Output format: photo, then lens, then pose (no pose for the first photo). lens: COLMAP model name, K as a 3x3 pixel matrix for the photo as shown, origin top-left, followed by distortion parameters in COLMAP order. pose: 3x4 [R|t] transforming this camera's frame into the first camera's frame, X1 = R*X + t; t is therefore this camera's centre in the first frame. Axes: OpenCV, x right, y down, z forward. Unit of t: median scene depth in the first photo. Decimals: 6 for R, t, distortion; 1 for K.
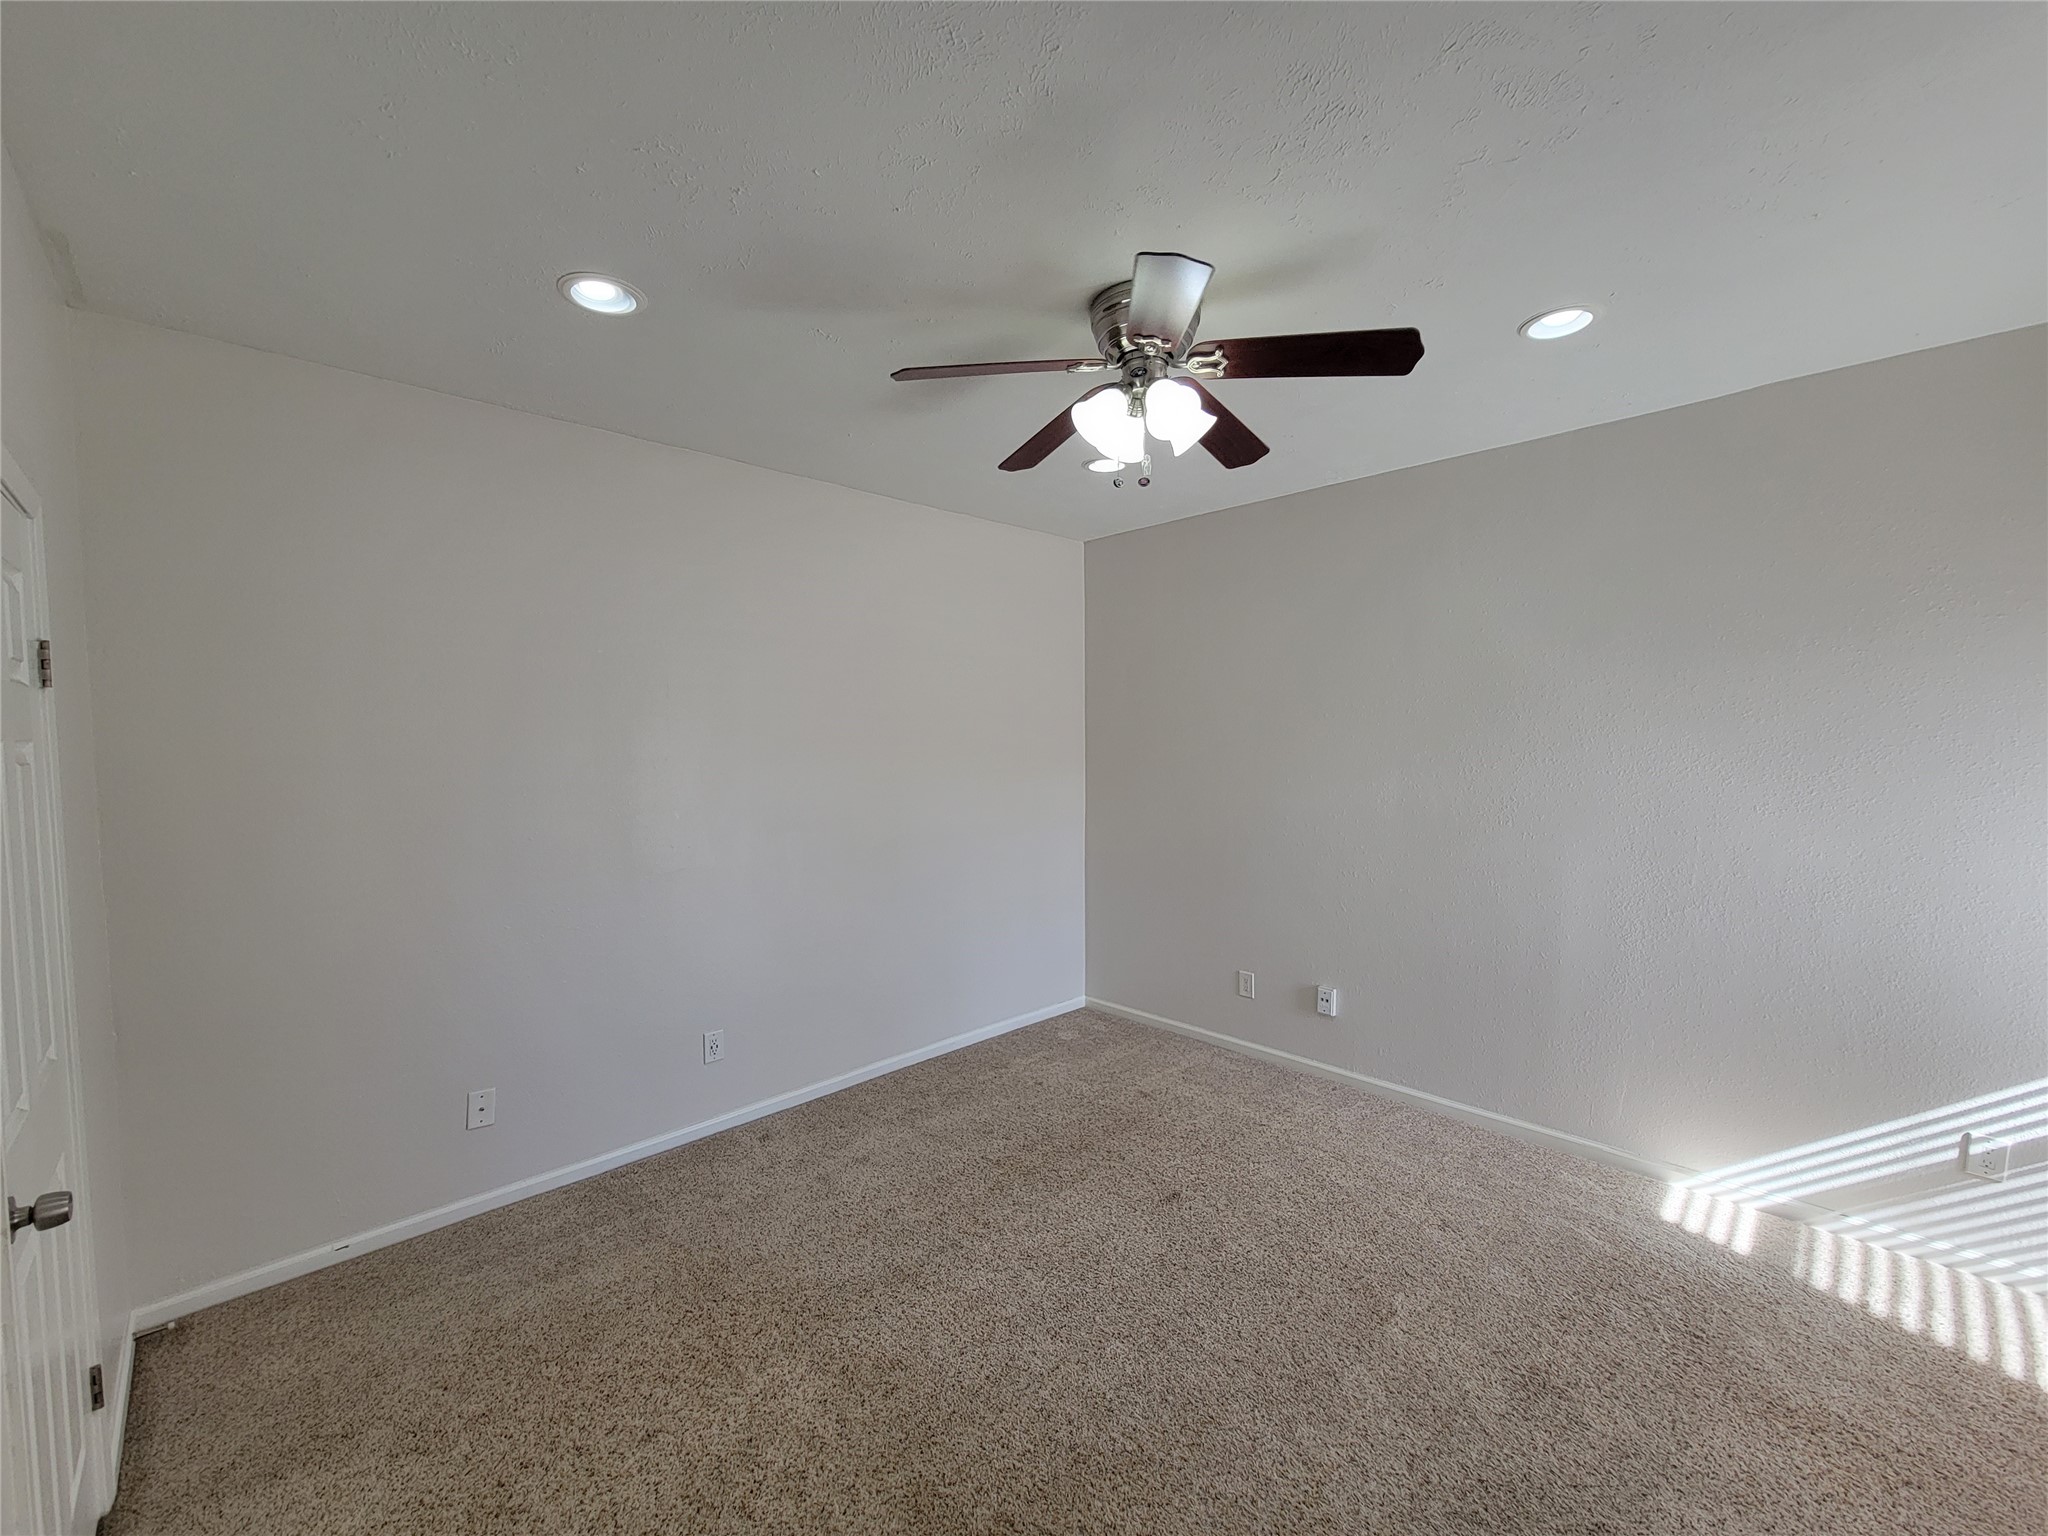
lens RADIAL K [[831.6, 0, 1019.4], [0, 831.6, 778.9], [0, 0, 1]] dist [-0.002611, -0.000332]
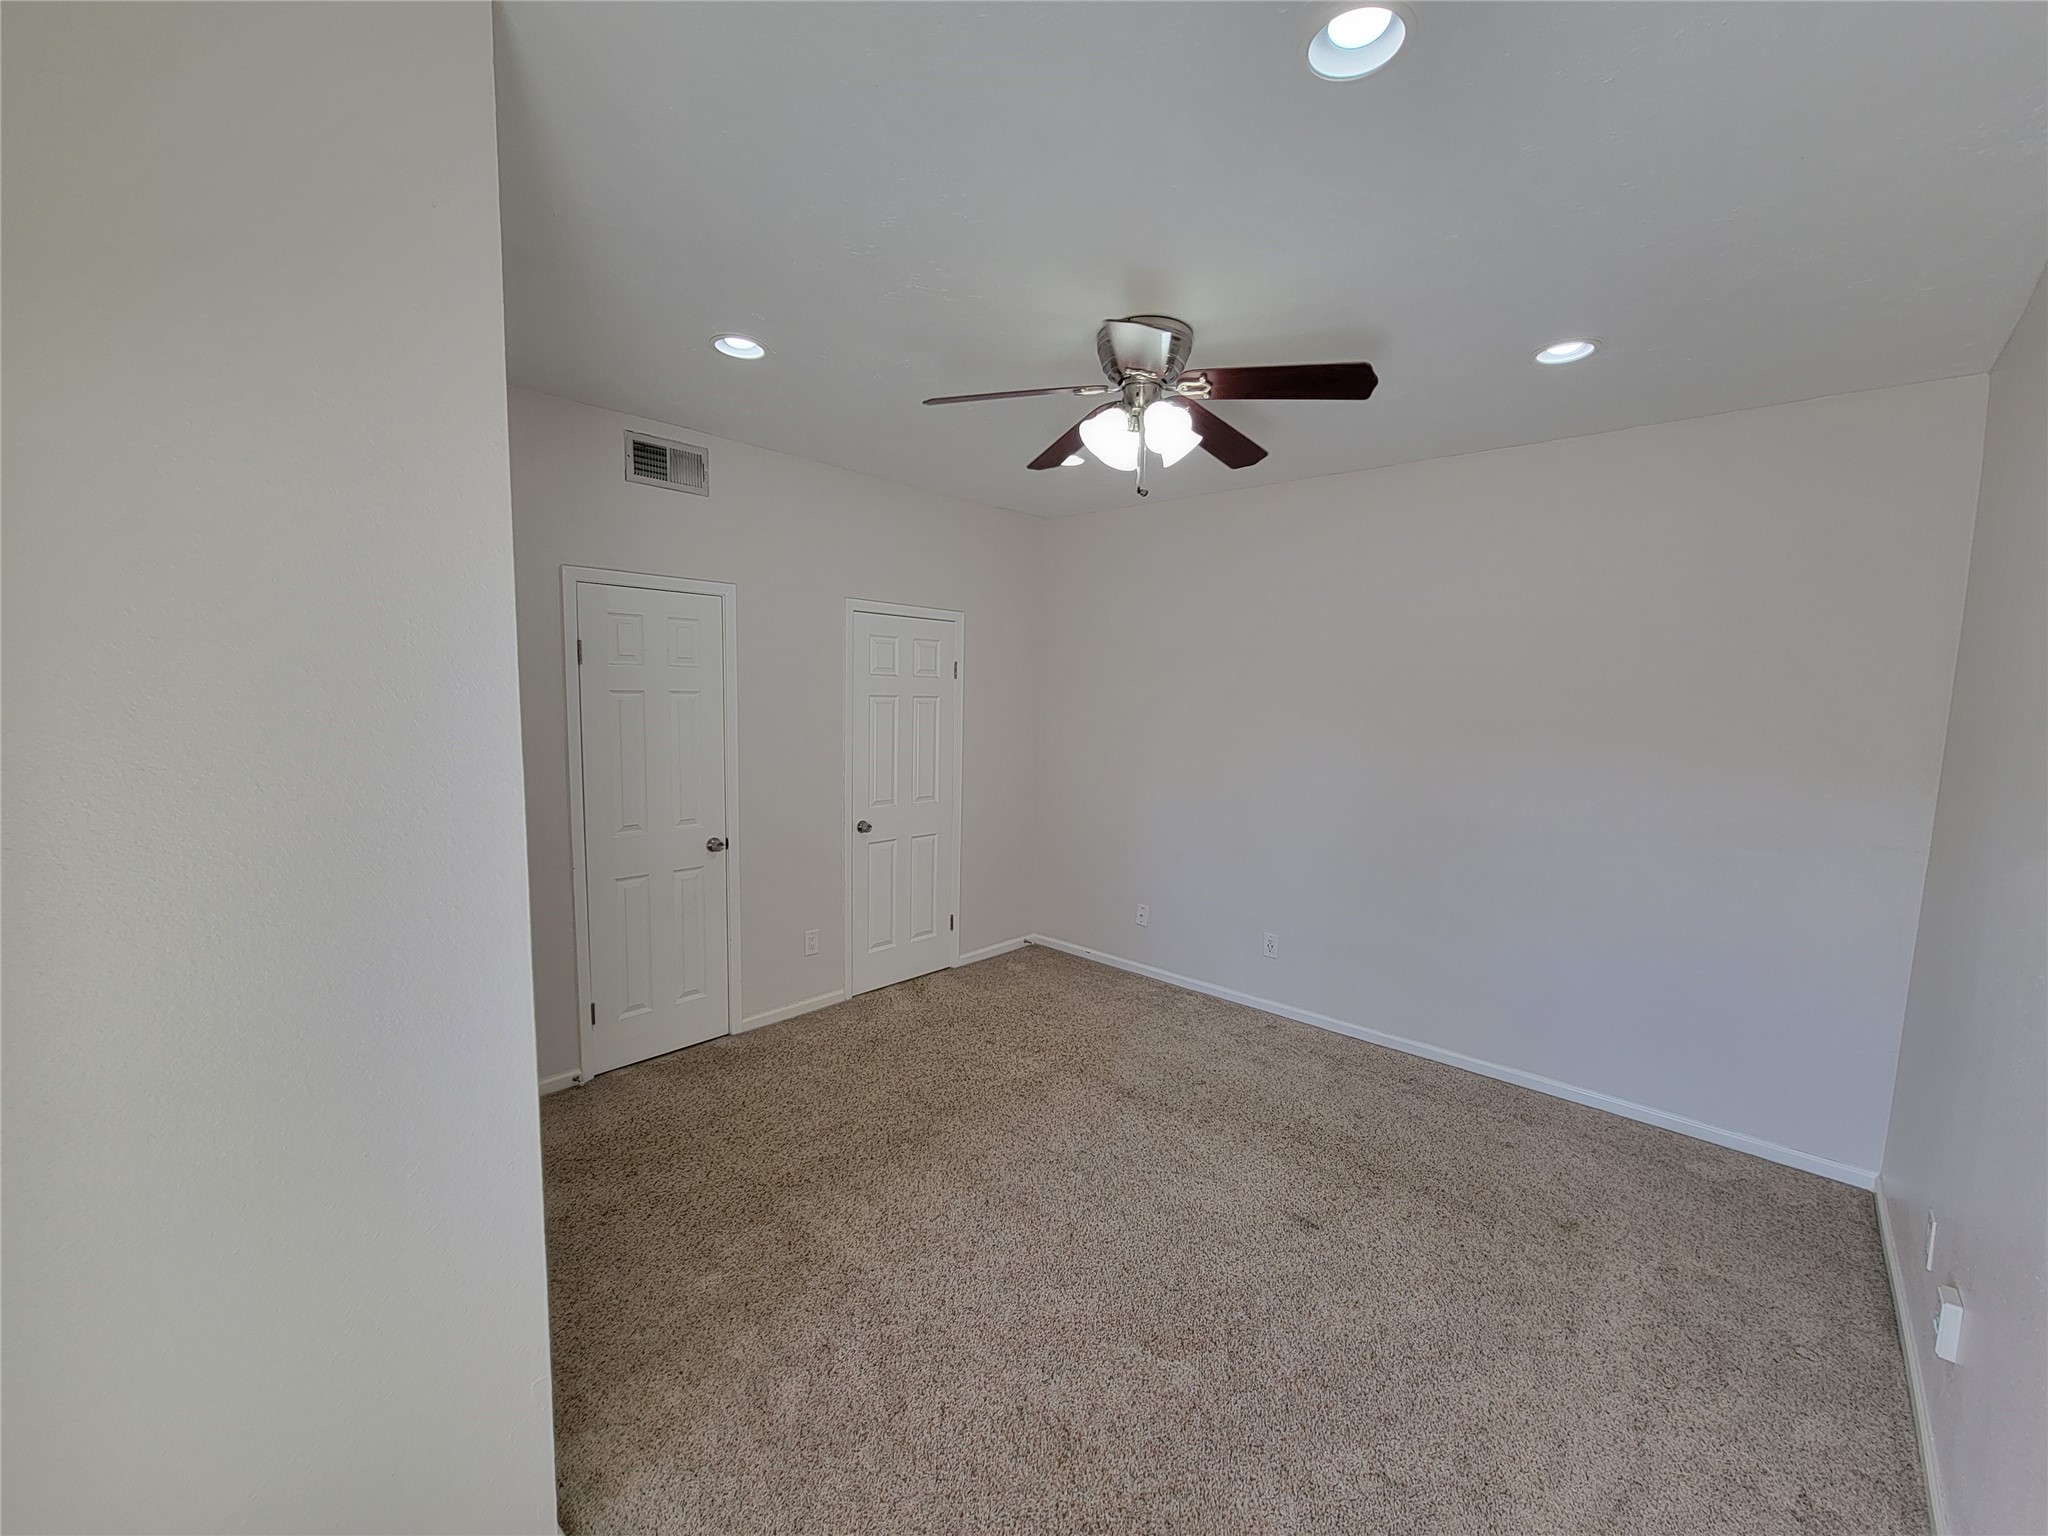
lens RADIAL K [[827.2, 0, 1019.3], [0, 827.2, 780.1], [0, 0, 1]] dist [0.000473, -0.002911]
pose [[0.060149, 0.111150, -0.991982, 1.208286], [-0.078647, 0.991219, 0.106296, -0.056057], [0.995086, 0.071623, 0.068362, 0.710761]]
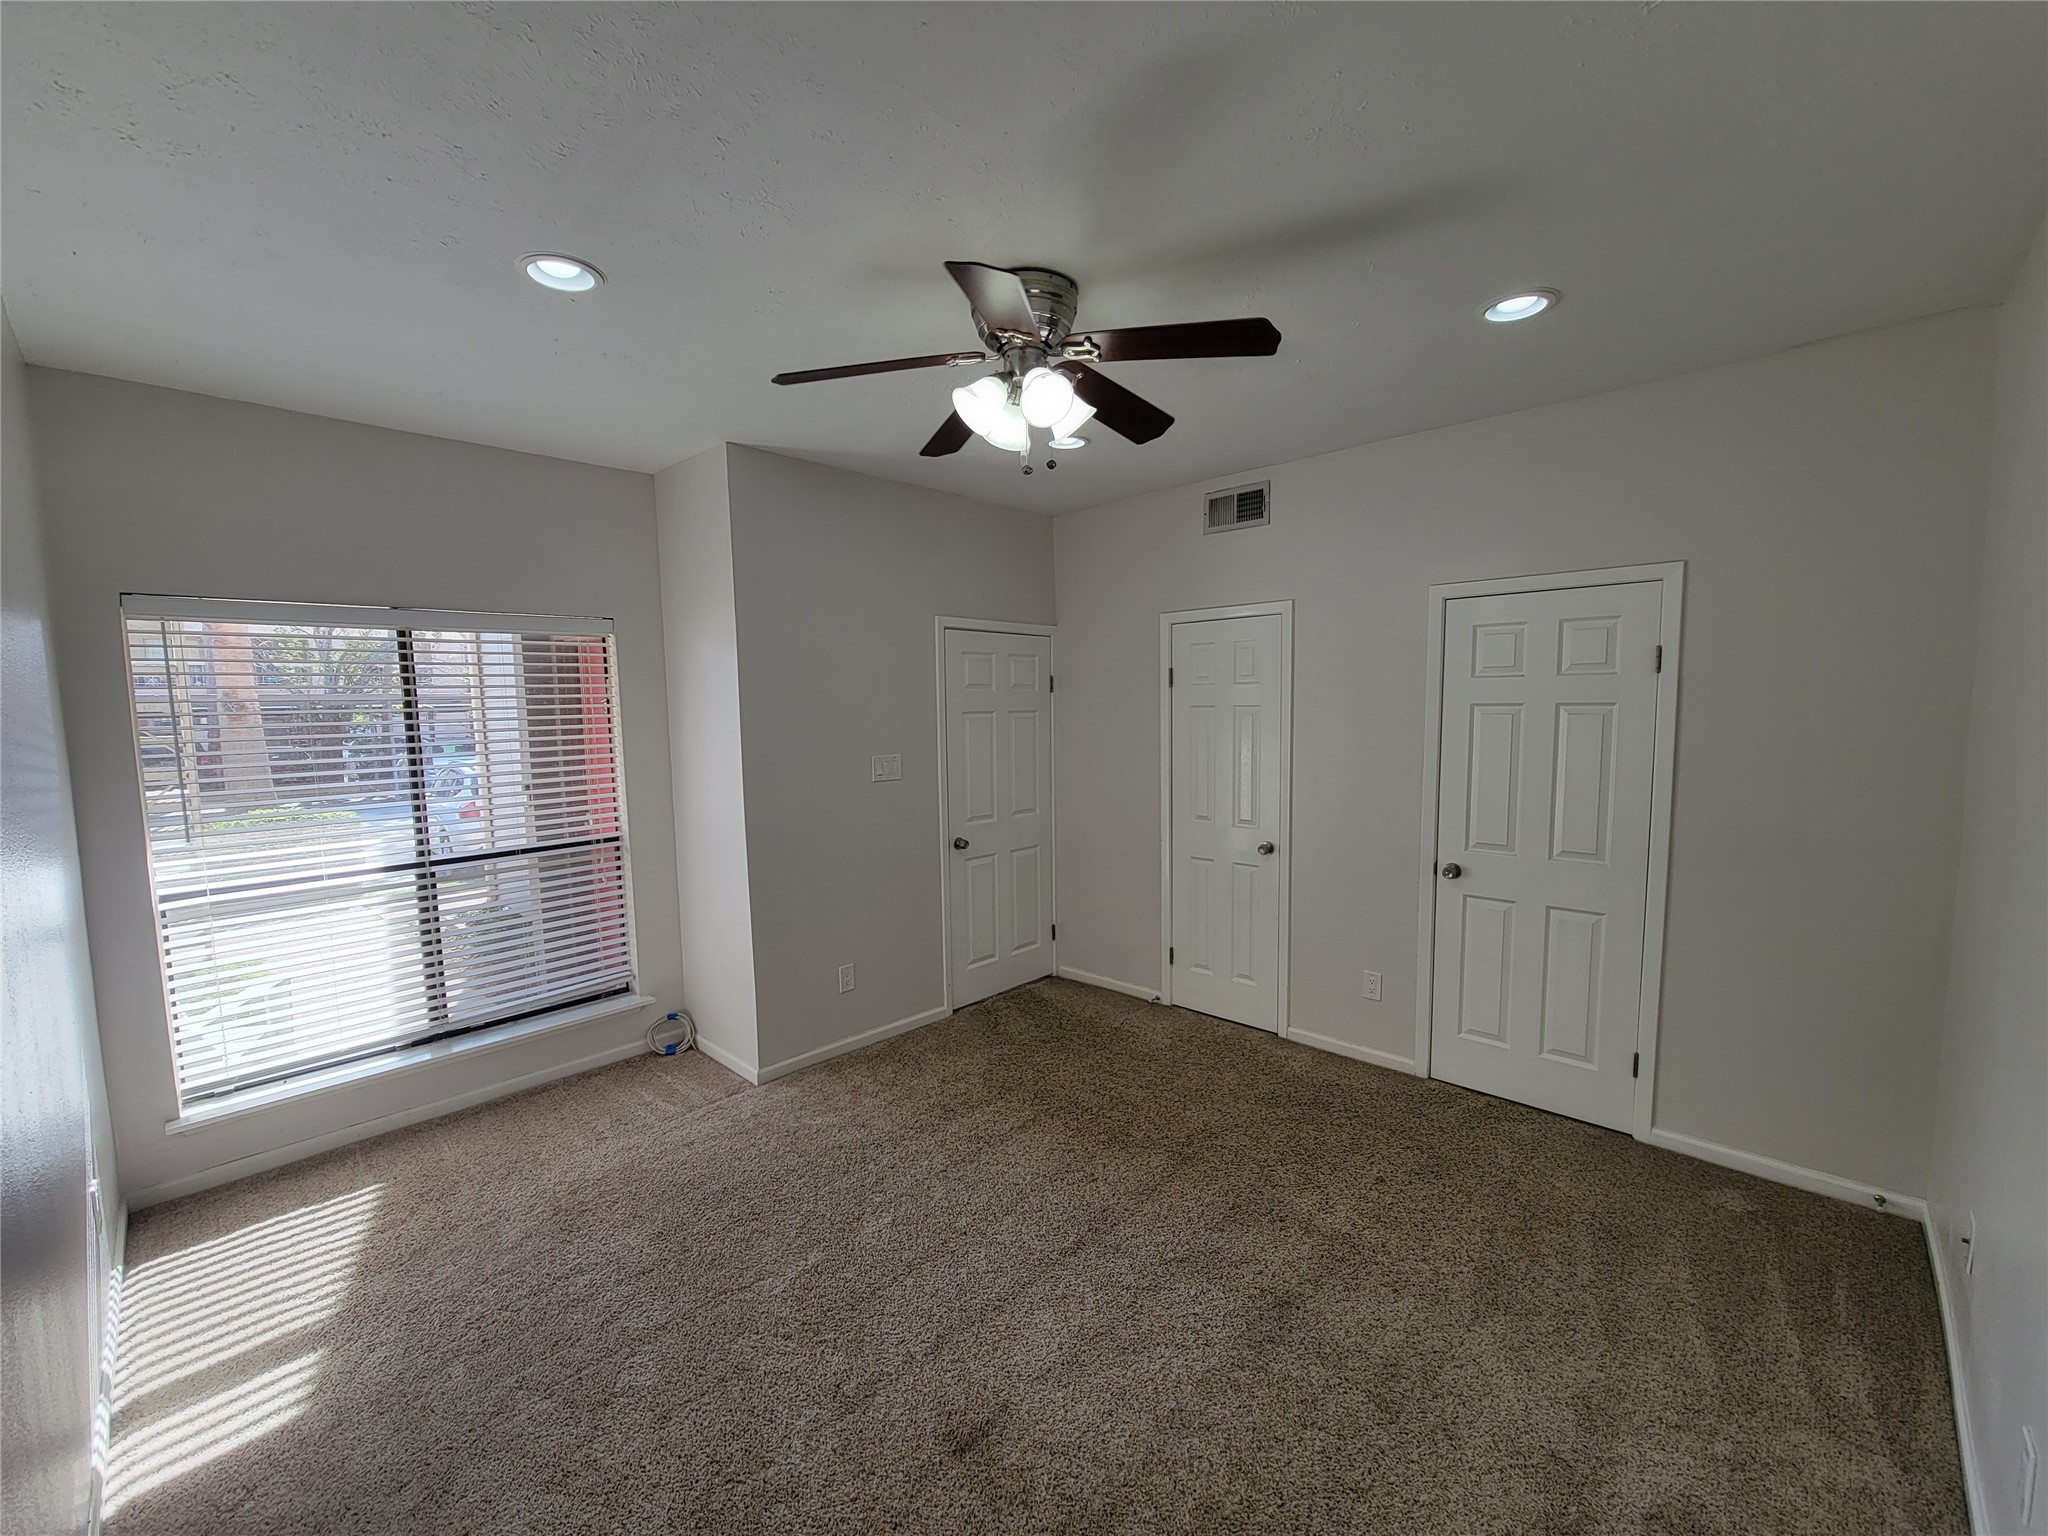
lens RADIAL K [[831.6, 0, 1019.4], [0, 831.6, 778.9], [0, 0, 1]] dist [-0.002611, -0.000332]
pose [[-0.999126, 0.025249, -0.033310, 0.184813], [0.020014, 0.988626, 0.149056, -0.121210], [0.036695, 0.148259, -0.988268, 1.873107]]
